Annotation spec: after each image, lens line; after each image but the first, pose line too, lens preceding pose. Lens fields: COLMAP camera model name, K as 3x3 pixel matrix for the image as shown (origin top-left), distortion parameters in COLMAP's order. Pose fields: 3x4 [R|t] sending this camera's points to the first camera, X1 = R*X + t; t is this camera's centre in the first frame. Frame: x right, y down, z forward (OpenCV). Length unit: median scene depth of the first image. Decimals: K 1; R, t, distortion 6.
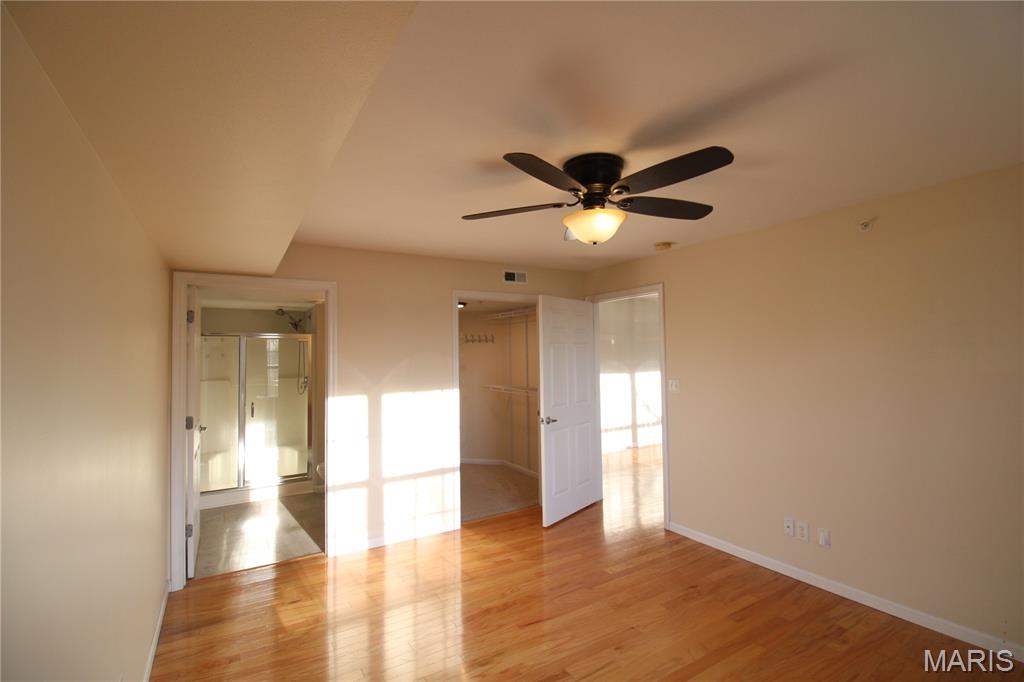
lens RADIAL K [[479.4, 0, 516.0], [0, 479.4, 338.8], [0, 0, 1]] dist [0.003159, -0.014152]
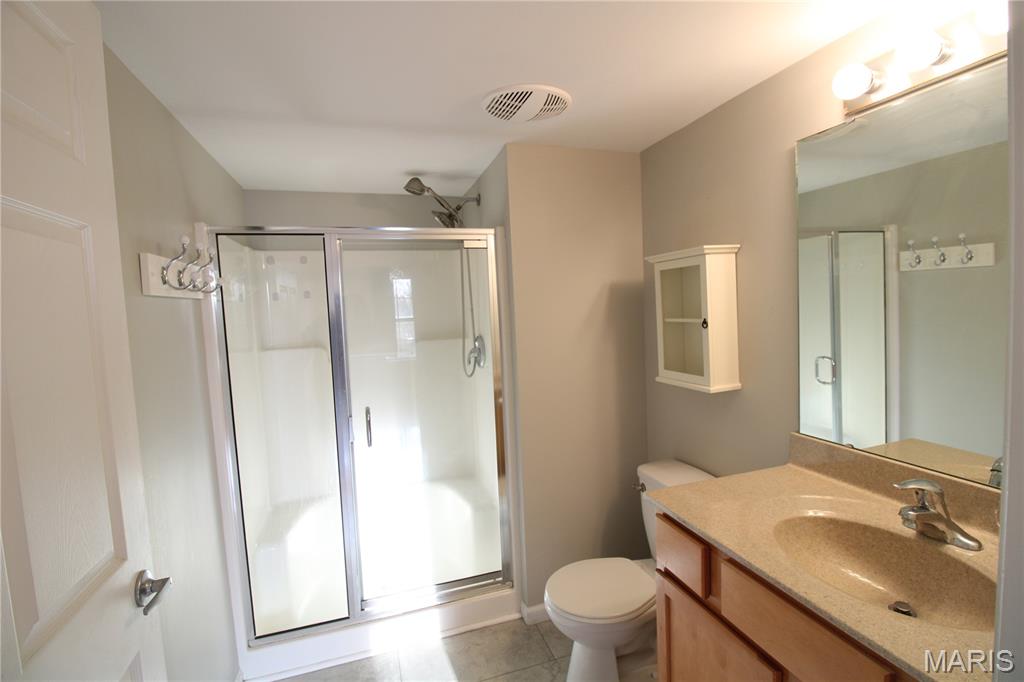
lens RADIAL K [[479.4, 0, 516.0], [0, 479.4, 338.8], [0, 0, 1]] dist [0.003159, -0.014152]
pose [[0.970753, -0.014958, -0.239613, -0.508738], [0.040288, 0.994054, 0.101162, 0.064112], [0.236675, -0.107857, 0.965584, 0.991095]]
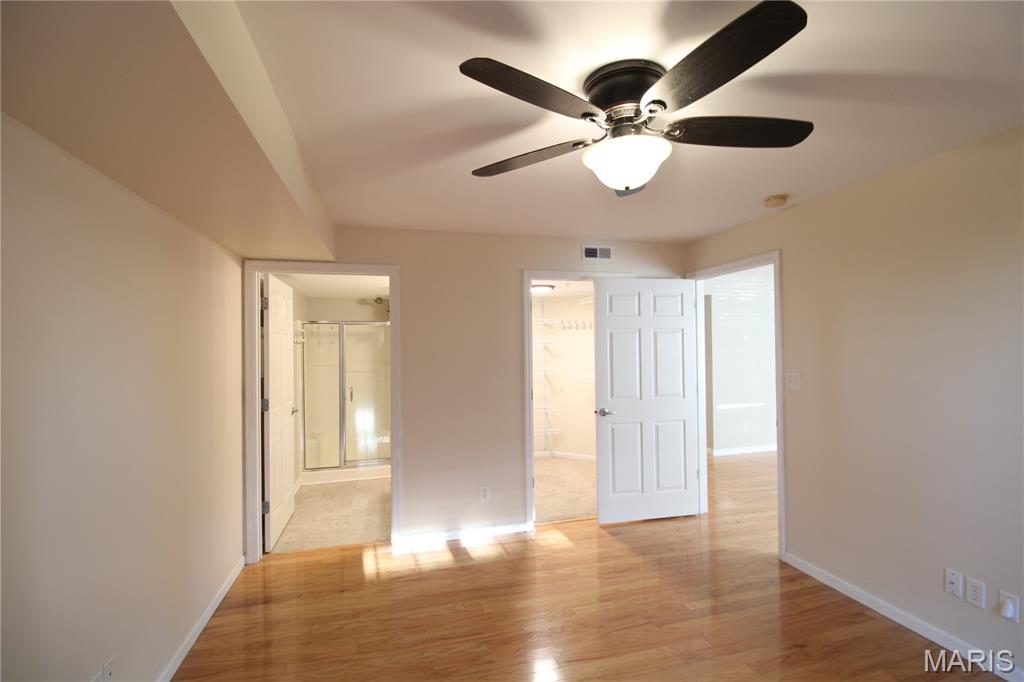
lens RADIAL K [[479.4, 0, 516.0], [0, 479.4, 338.8], [0, 0, 1]] dist [0.003159, -0.014152]
pose [[0.960362, -0.001388, -0.278753, 0.132052], [0.006965, 0.999795, 0.019018, 0.014242], [0.278669, -0.020205, 0.960175, 0.143991]]
